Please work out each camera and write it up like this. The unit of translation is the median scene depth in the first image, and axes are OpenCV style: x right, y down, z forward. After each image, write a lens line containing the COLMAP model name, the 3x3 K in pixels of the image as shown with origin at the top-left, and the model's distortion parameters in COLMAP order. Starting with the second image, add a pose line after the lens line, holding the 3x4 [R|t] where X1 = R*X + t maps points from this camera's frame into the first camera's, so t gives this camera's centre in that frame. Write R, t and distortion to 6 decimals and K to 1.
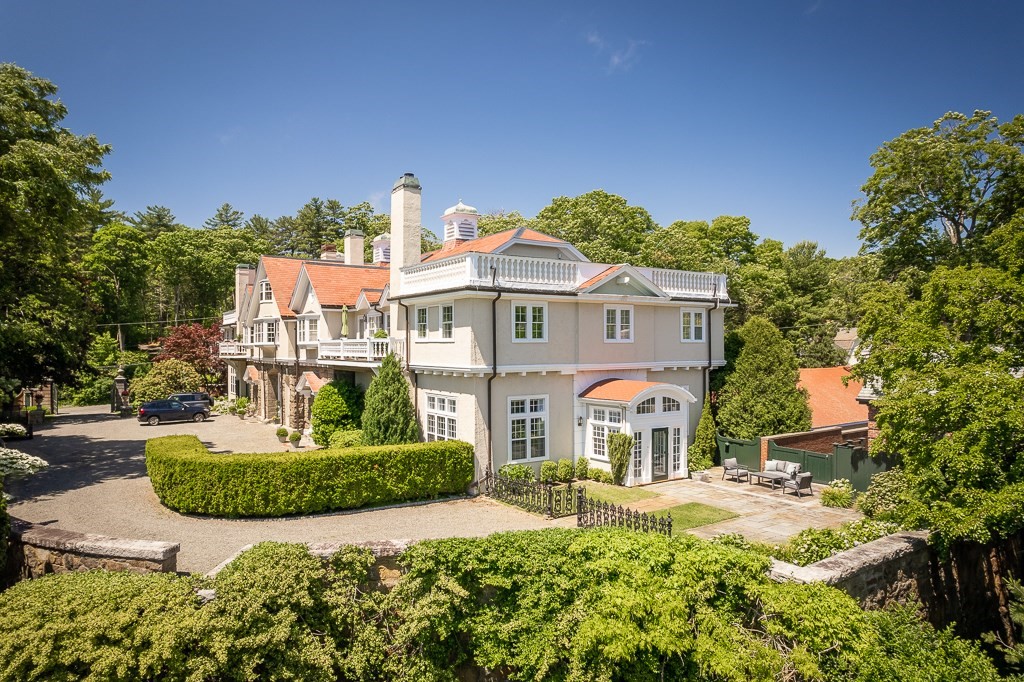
lens RADIAL K [[648.3, 0, 514.6], [0, 648.3, 342.6], [0, 0, 1]] dist [-0.042774, 0.010779]
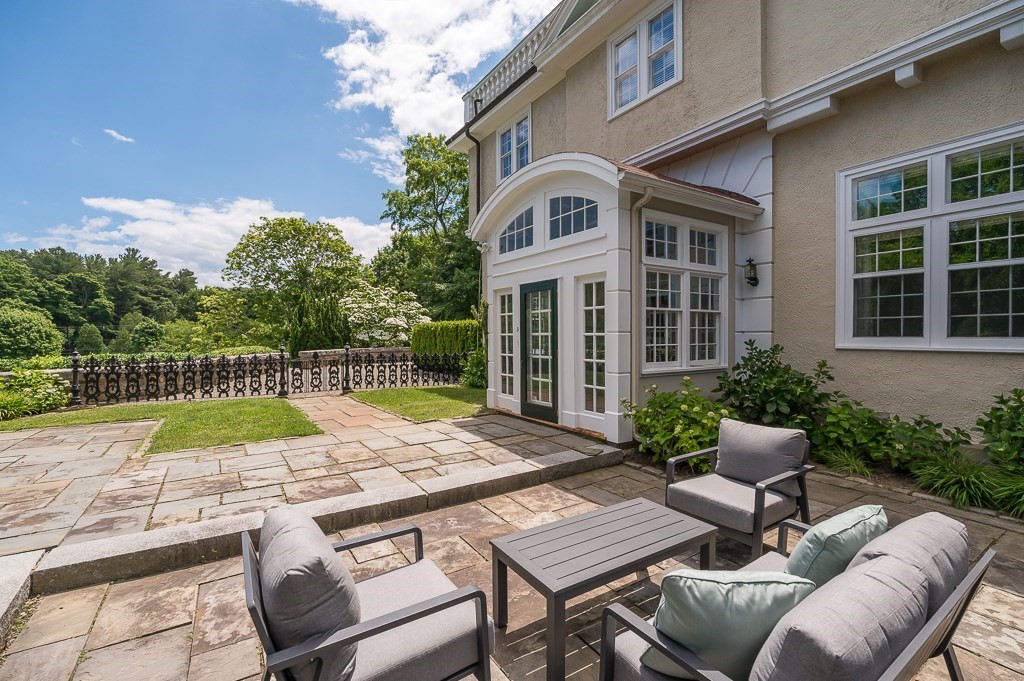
lens RADIAL K [[447.3, 0, 515.3], [0, 447.3, 339.9], [0, 0, 1]] dist [-0.001462, 0.000010]
pose [[-0.000141, 0.016744, -0.999860, 0.493093], [0.014707, 0.999752, 0.016741, 0.161285], [0.999892, -0.014702, -0.000387, 0.980411]]
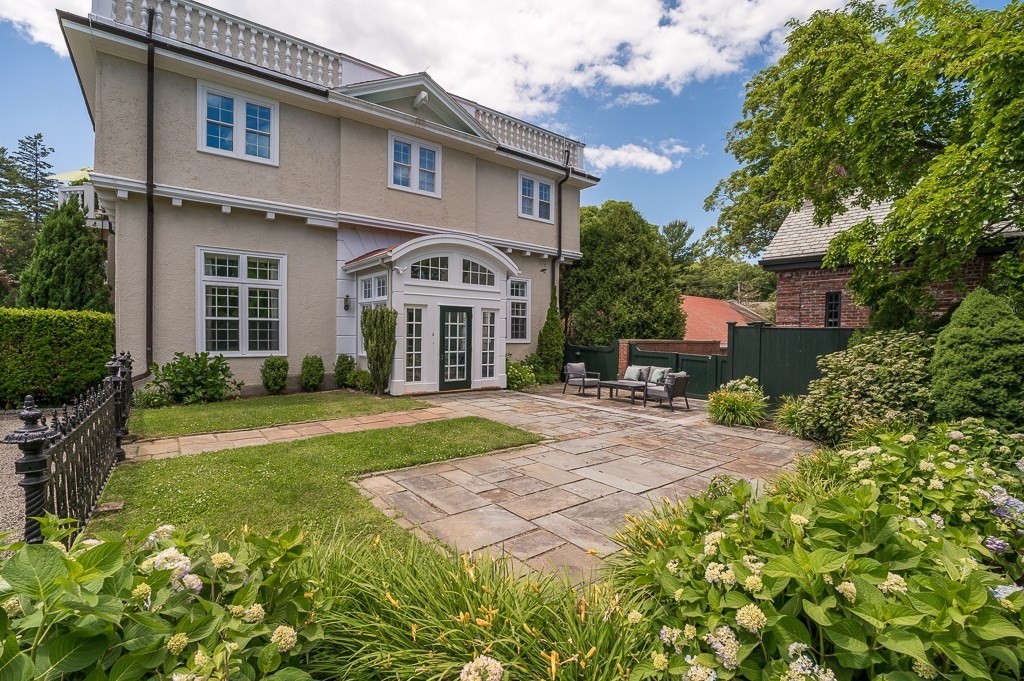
lens RADIAL K [[447.3, 0, 508.0], [0, 447.3, 341.4], [0, 0, 1]] dist [-0.001462, 0.000010]
pose [[0.997294, 0.014653, 0.072035, 0.243182], [-0.016499, 0.999549, 0.025105, 0.153952], [-0.071634, -0.026226, 0.997086, 0.551928]]
